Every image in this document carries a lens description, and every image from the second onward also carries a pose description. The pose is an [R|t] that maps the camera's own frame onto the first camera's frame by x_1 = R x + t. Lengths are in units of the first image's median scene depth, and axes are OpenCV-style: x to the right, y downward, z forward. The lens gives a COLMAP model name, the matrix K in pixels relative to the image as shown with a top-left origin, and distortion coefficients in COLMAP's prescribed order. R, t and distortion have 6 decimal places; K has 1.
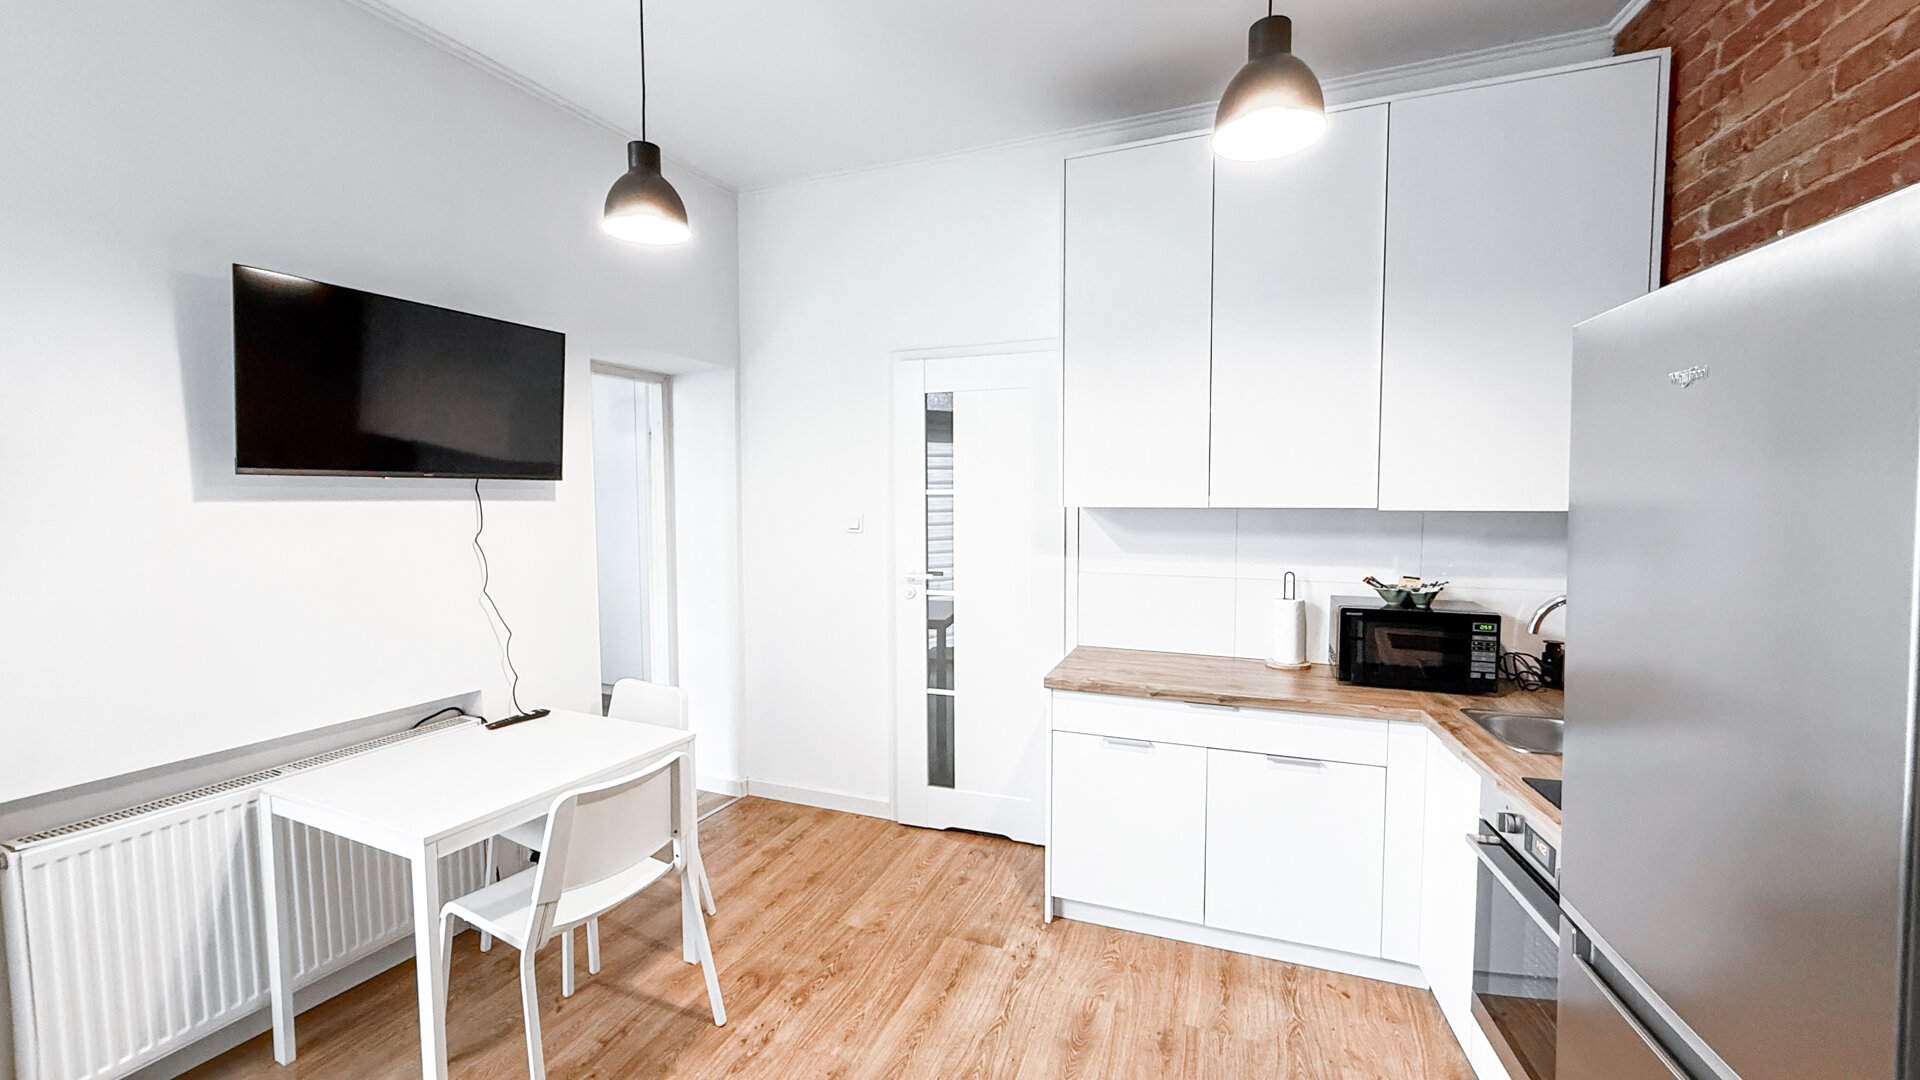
lens RADIAL K [[760.5, 0, 963.9], [0, 760.5, 537.3], [0, 0, 1]] dist [0.000412, 0.000108]
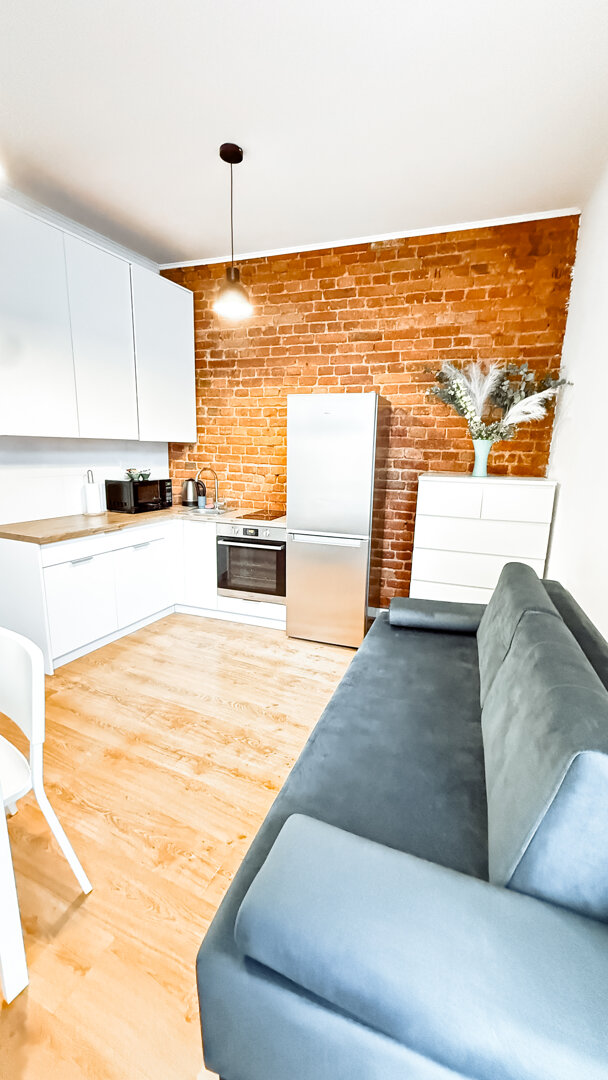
lens RADIAL K [[427.8, 0, 302.5], [0, 427.8, 535.7], [0, 0, 1]] dist [0.000412, 0.000108]
pose [[0.074313, -0.196541, 0.977675, -0.861582], [0.033302, 0.980329, 0.194543, 0.014747], [-0.996679, 0.018101, 0.079396, 0.378910]]
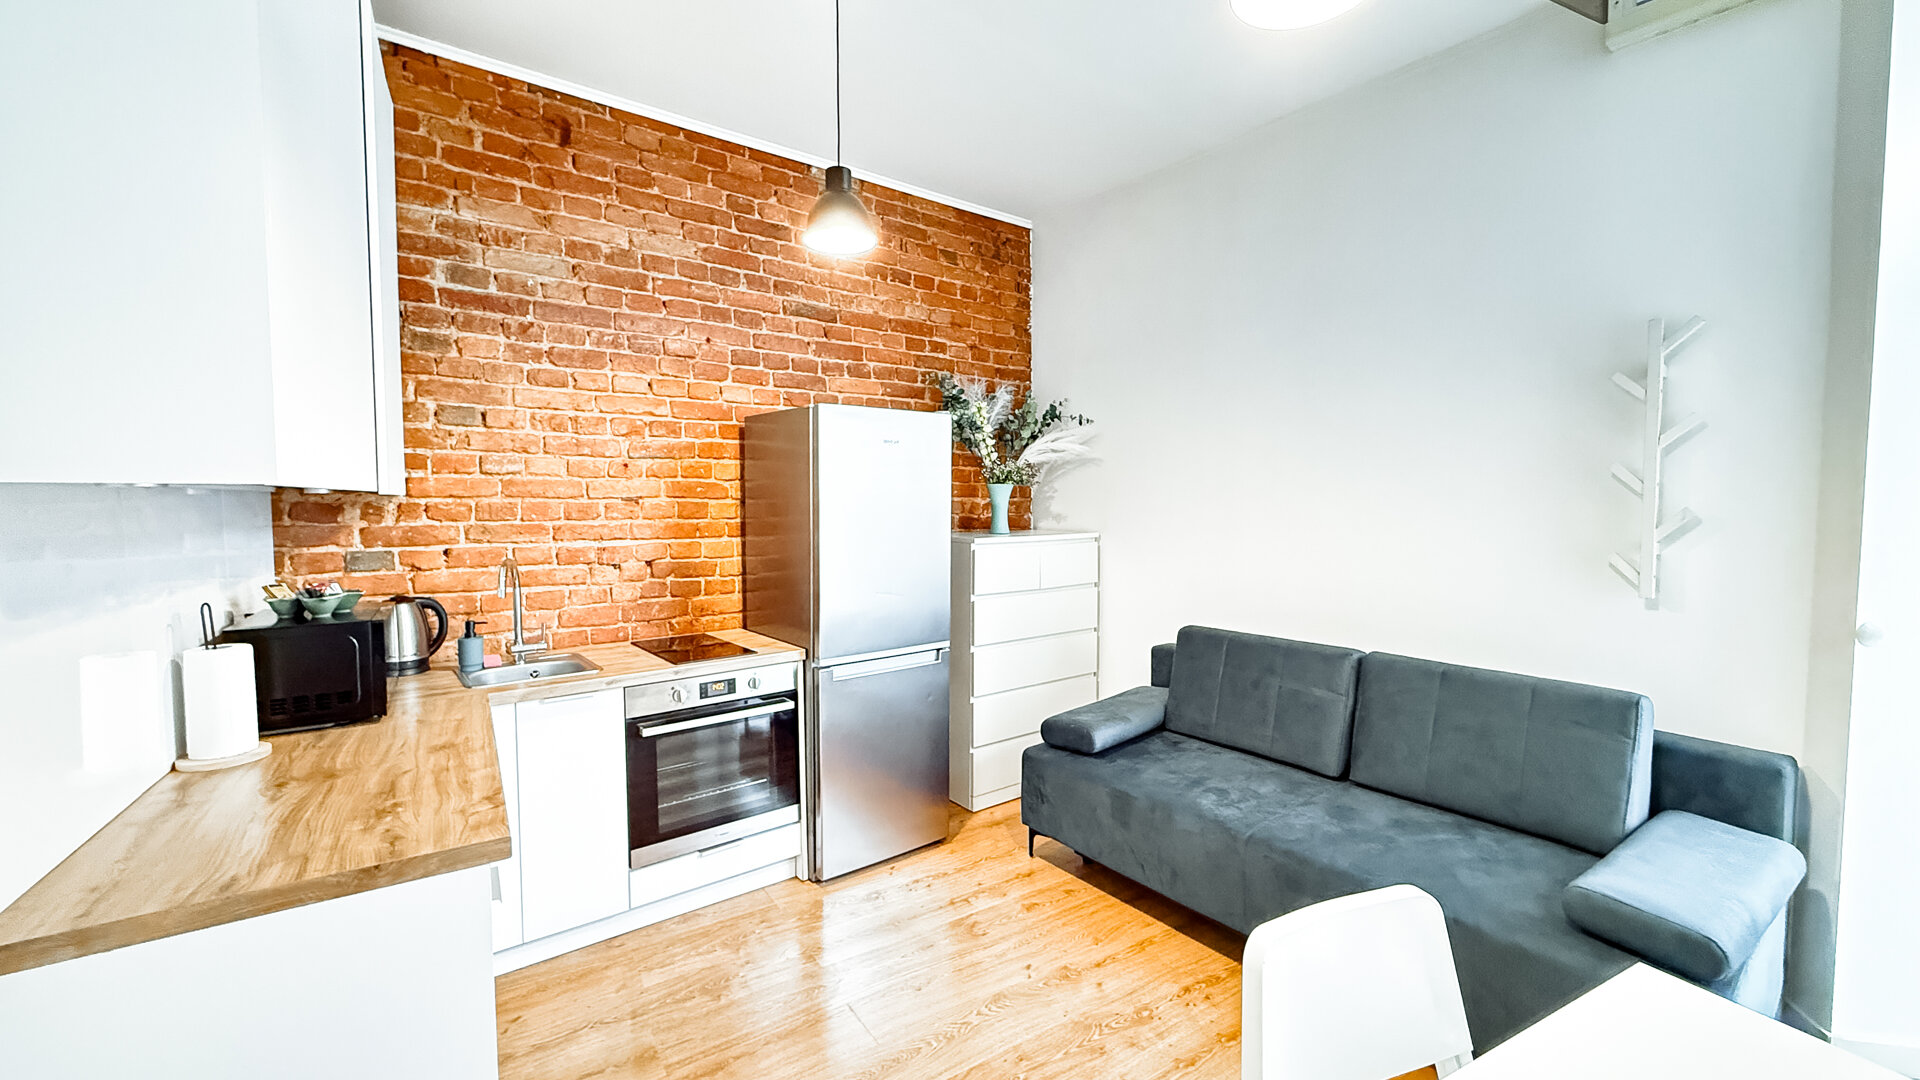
lens RADIAL K [[760.5, 0, 963.0], [0, 760.5, 536.6], [0, 0, 1]] dist [0.000412, 0.000108]
pose [[-0.797885, -0.026731, 0.602216, -0.460278], [0.037602, 0.994864, 0.093978, -0.044332], [-0.601636, 0.097628, -0.792782, 1.309359]]
